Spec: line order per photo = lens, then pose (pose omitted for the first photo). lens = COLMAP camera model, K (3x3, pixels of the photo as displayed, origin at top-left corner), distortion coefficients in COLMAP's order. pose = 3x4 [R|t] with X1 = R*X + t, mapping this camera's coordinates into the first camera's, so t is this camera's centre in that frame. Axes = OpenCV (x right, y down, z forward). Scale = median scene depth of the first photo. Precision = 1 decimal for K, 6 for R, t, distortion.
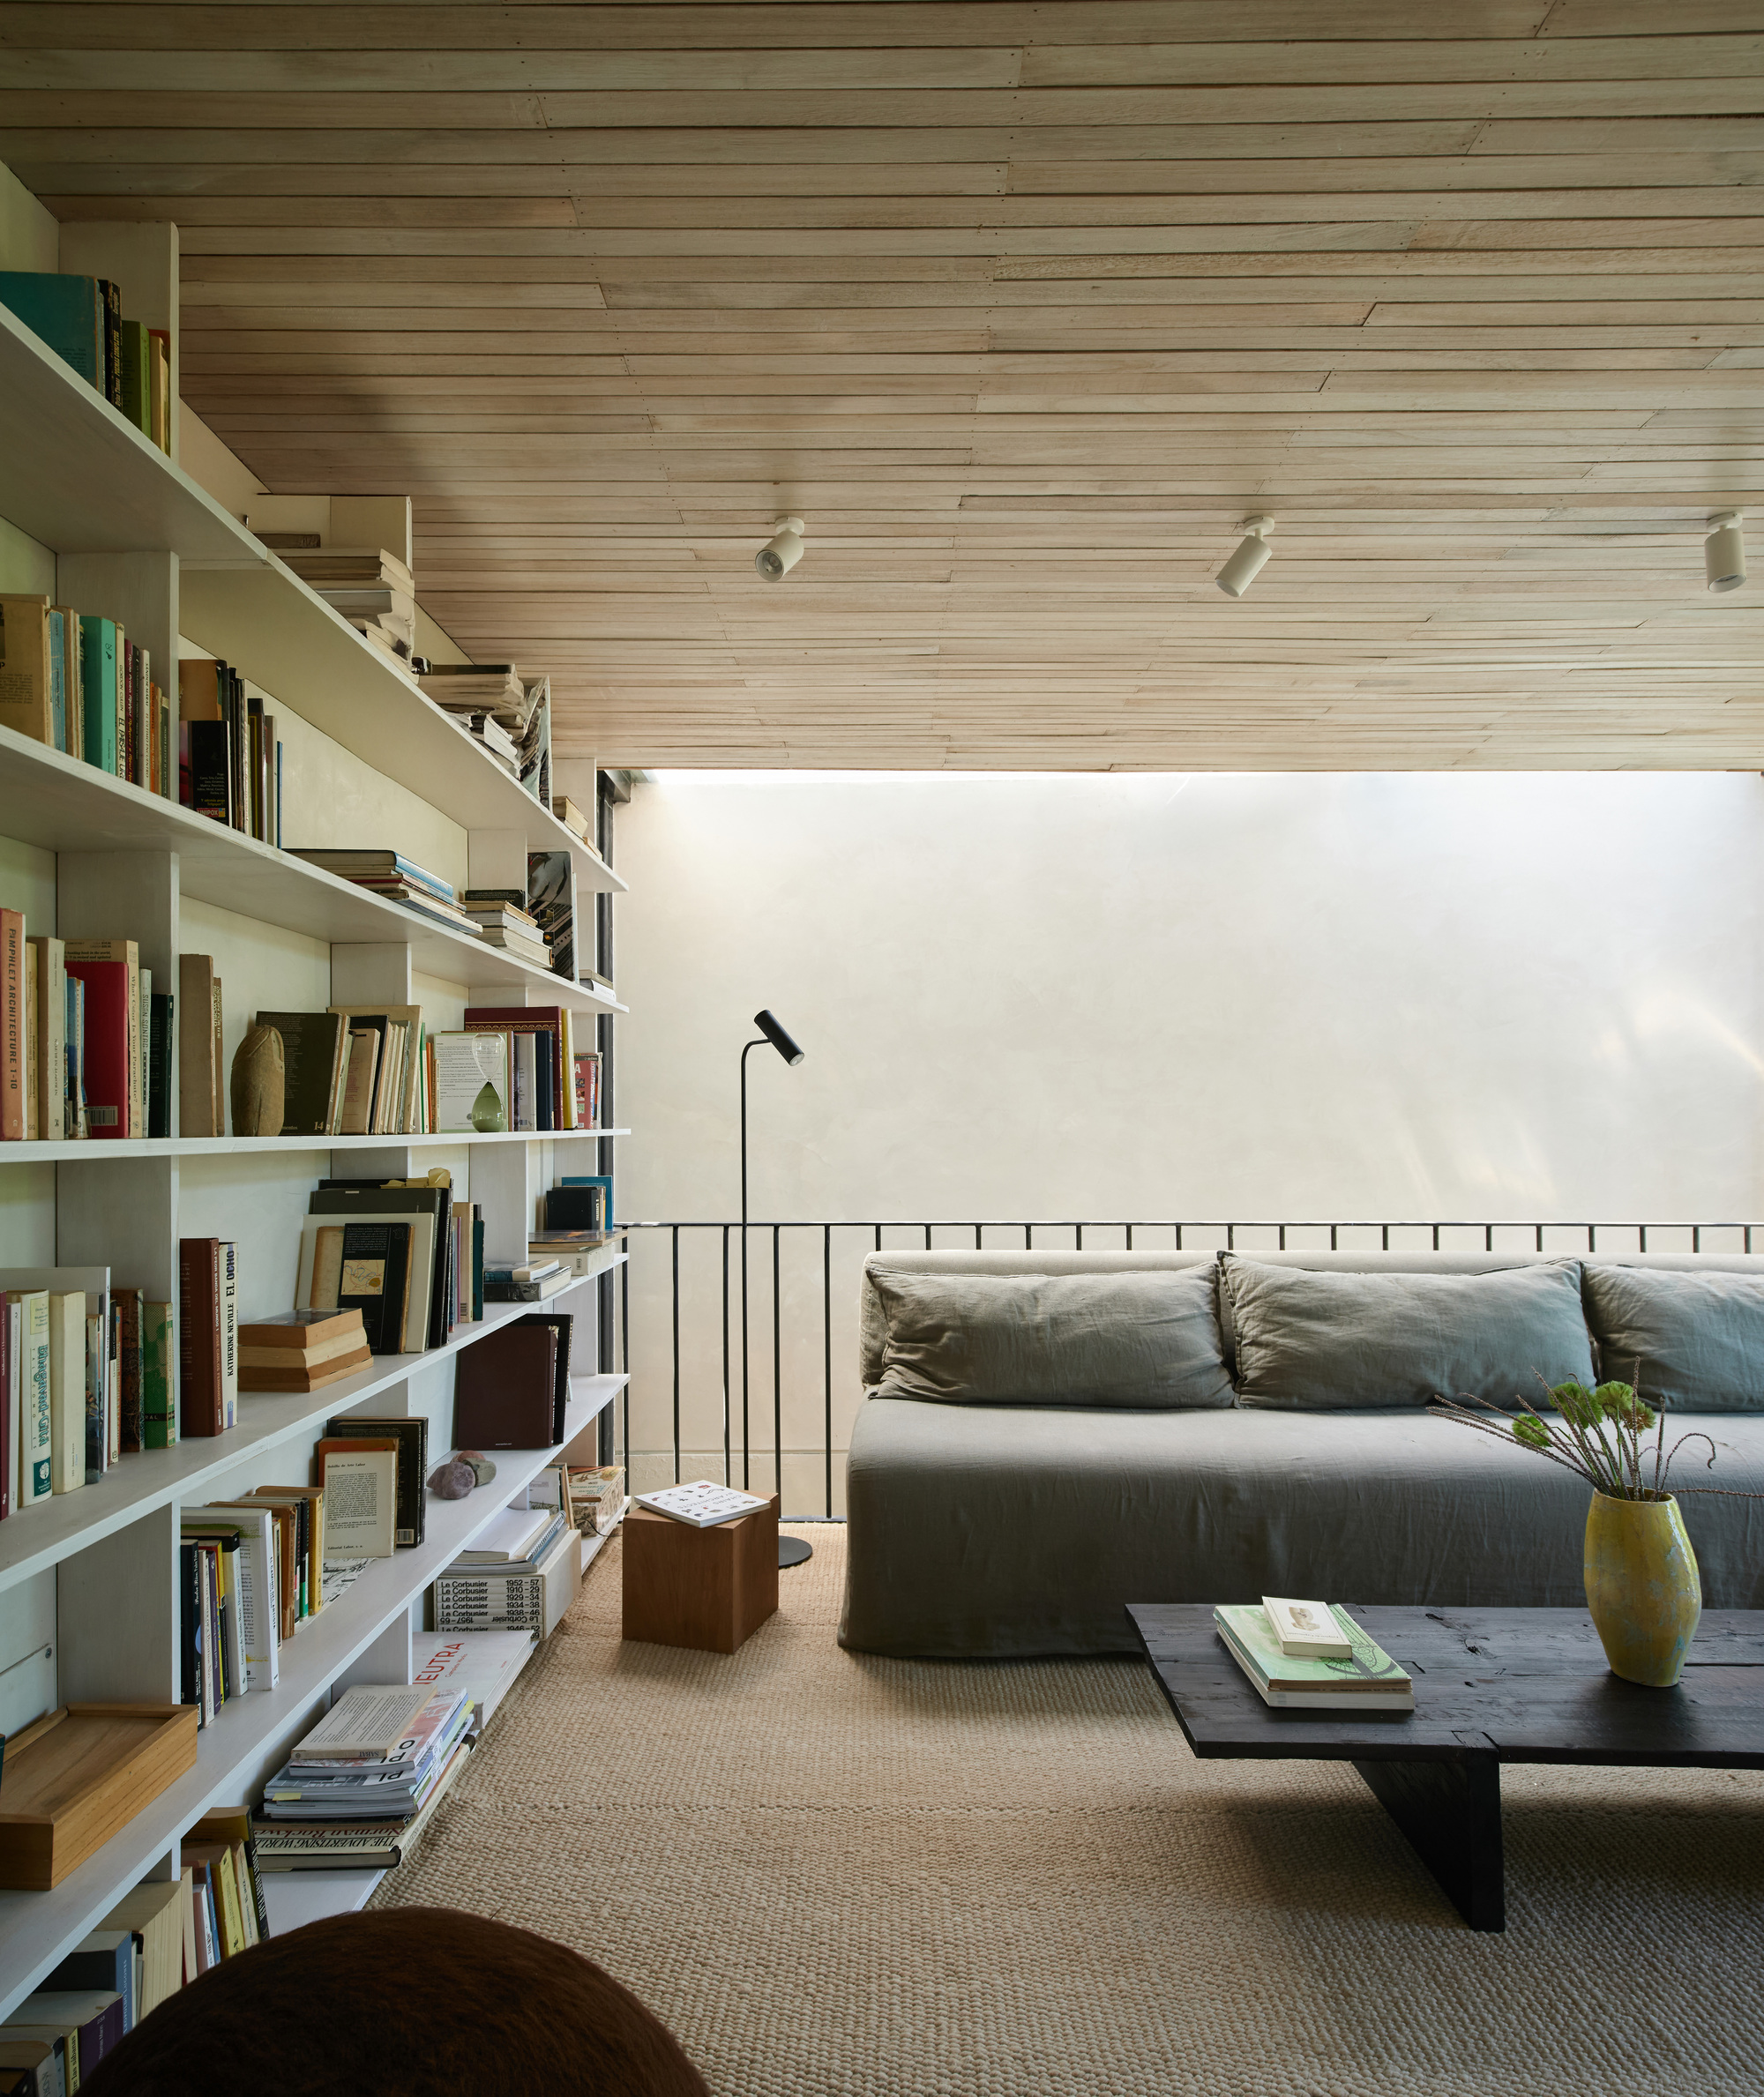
lens RADIAL K [[1247.6, 0, 876.8], [0, 1247.6, 1107.2], [0, 0, 1]] dist [0.001642, -0.001097]
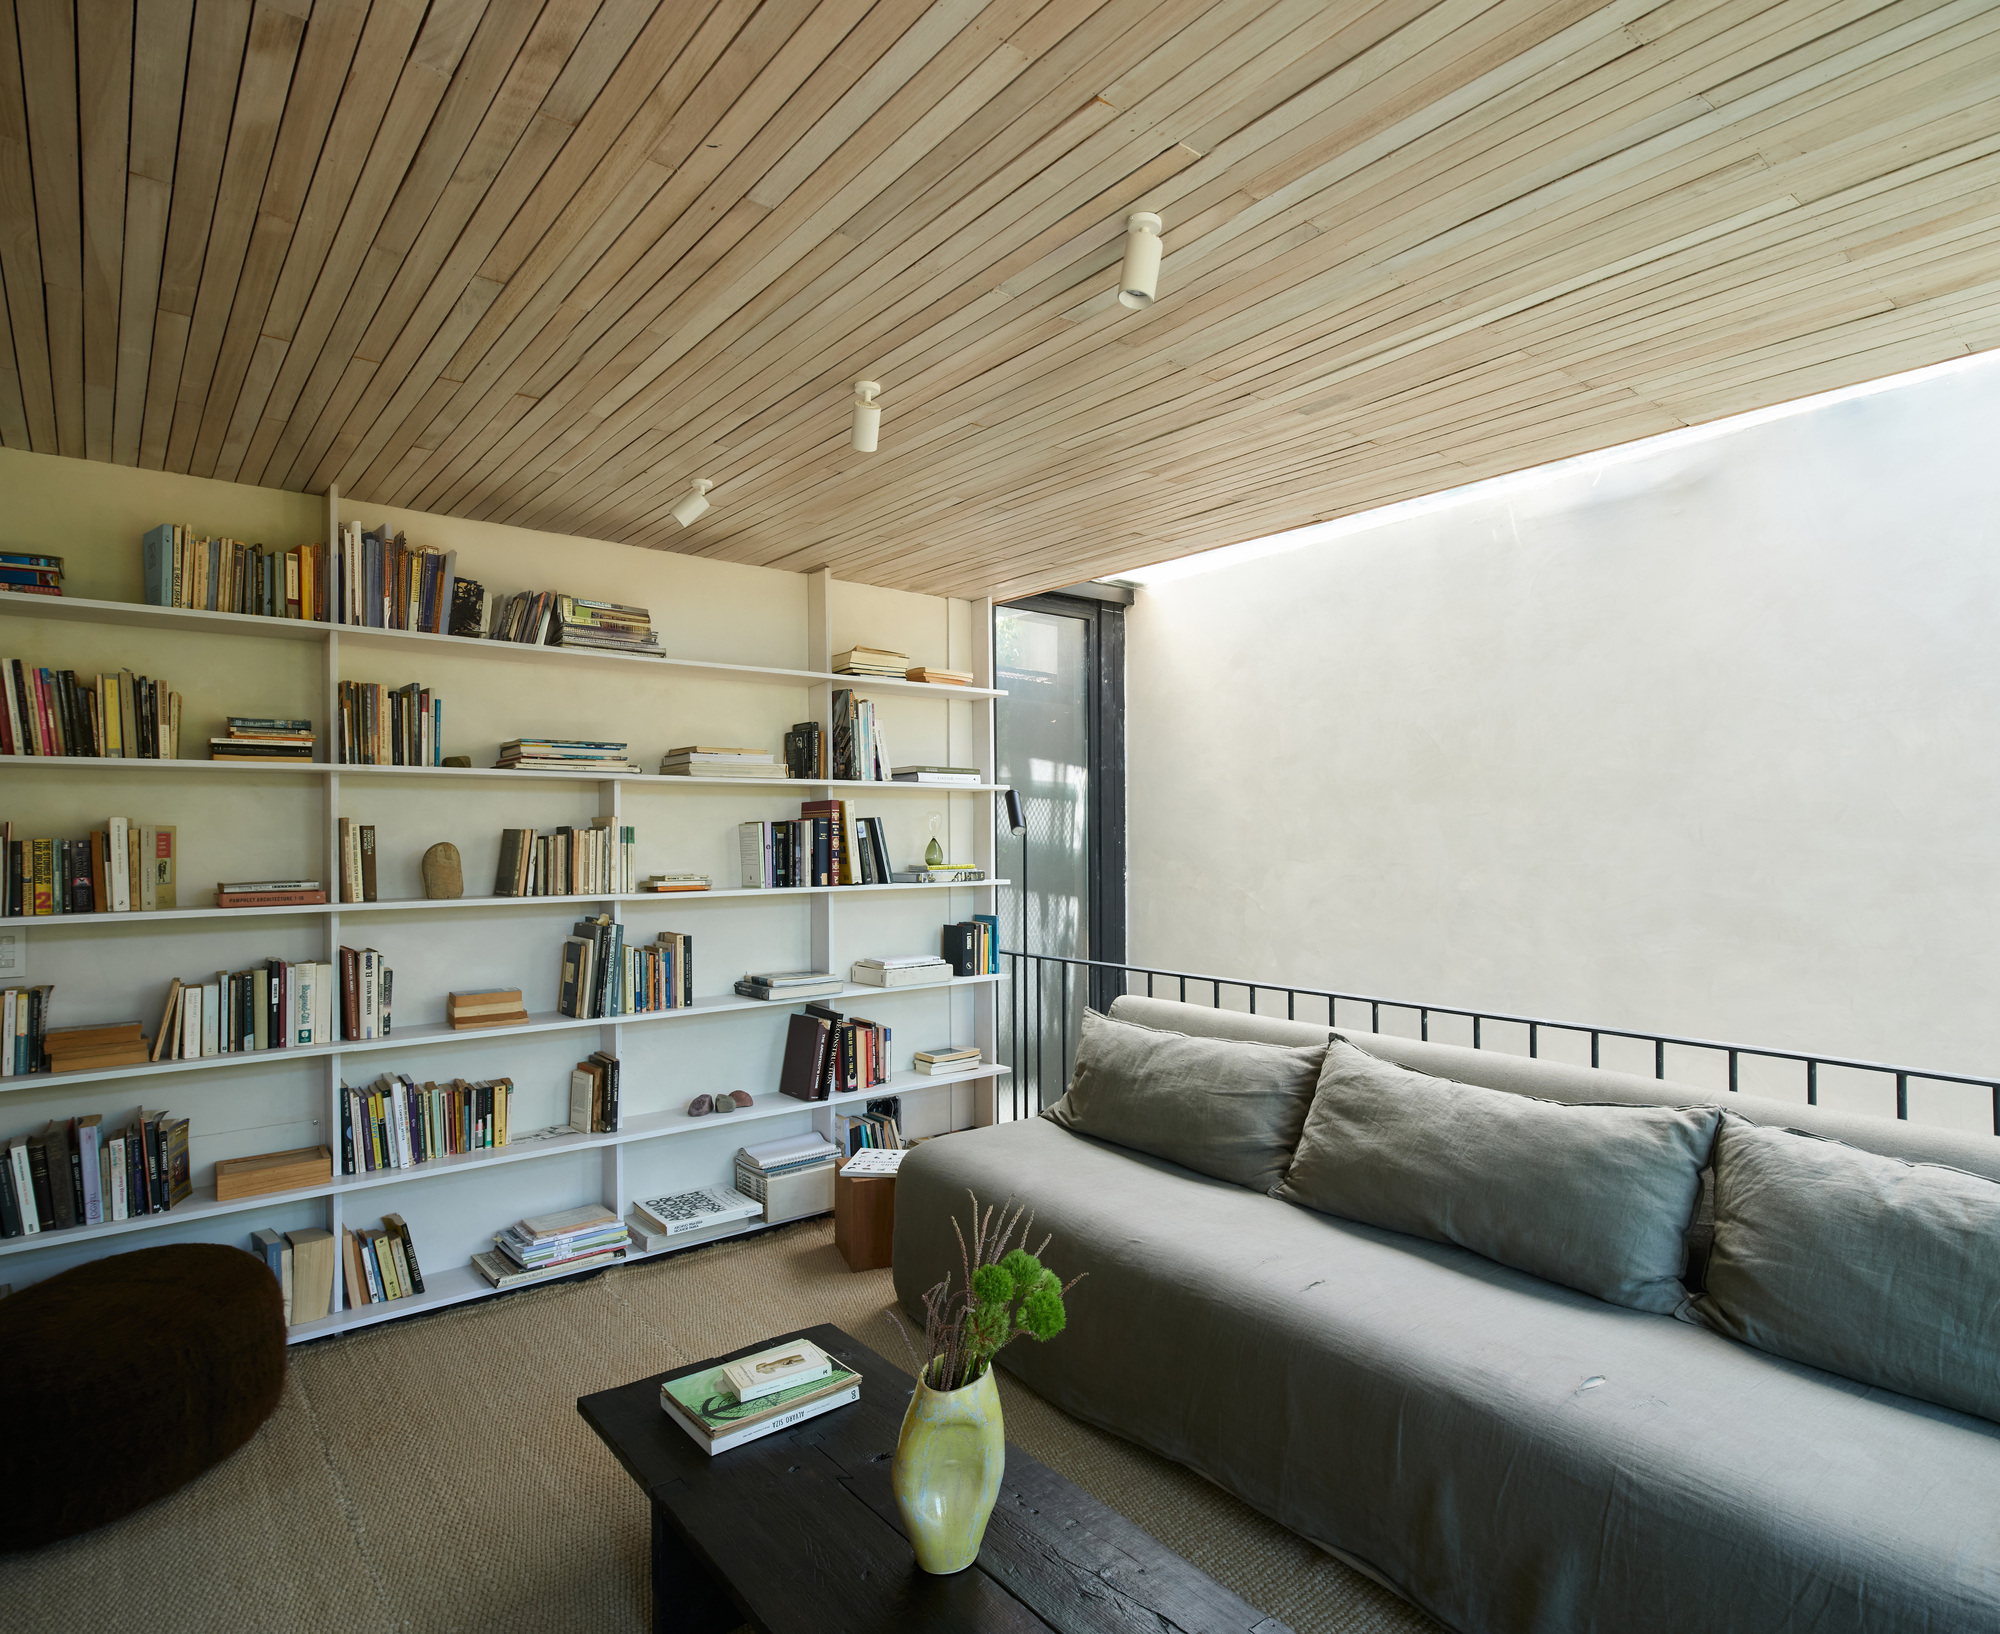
lens RADIAL K [[1138.9, 0, 1002.0], [0, 1138.9, 854.9], [0, 0, 1]] dist [0.001696, 0.001307]
pose [[0.638580, 0.009117, -0.769502, 0.824476], [0.012524, 0.999674, 0.022237, -0.041962], [0.769454, -0.023837, 0.638257, 0.291291]]
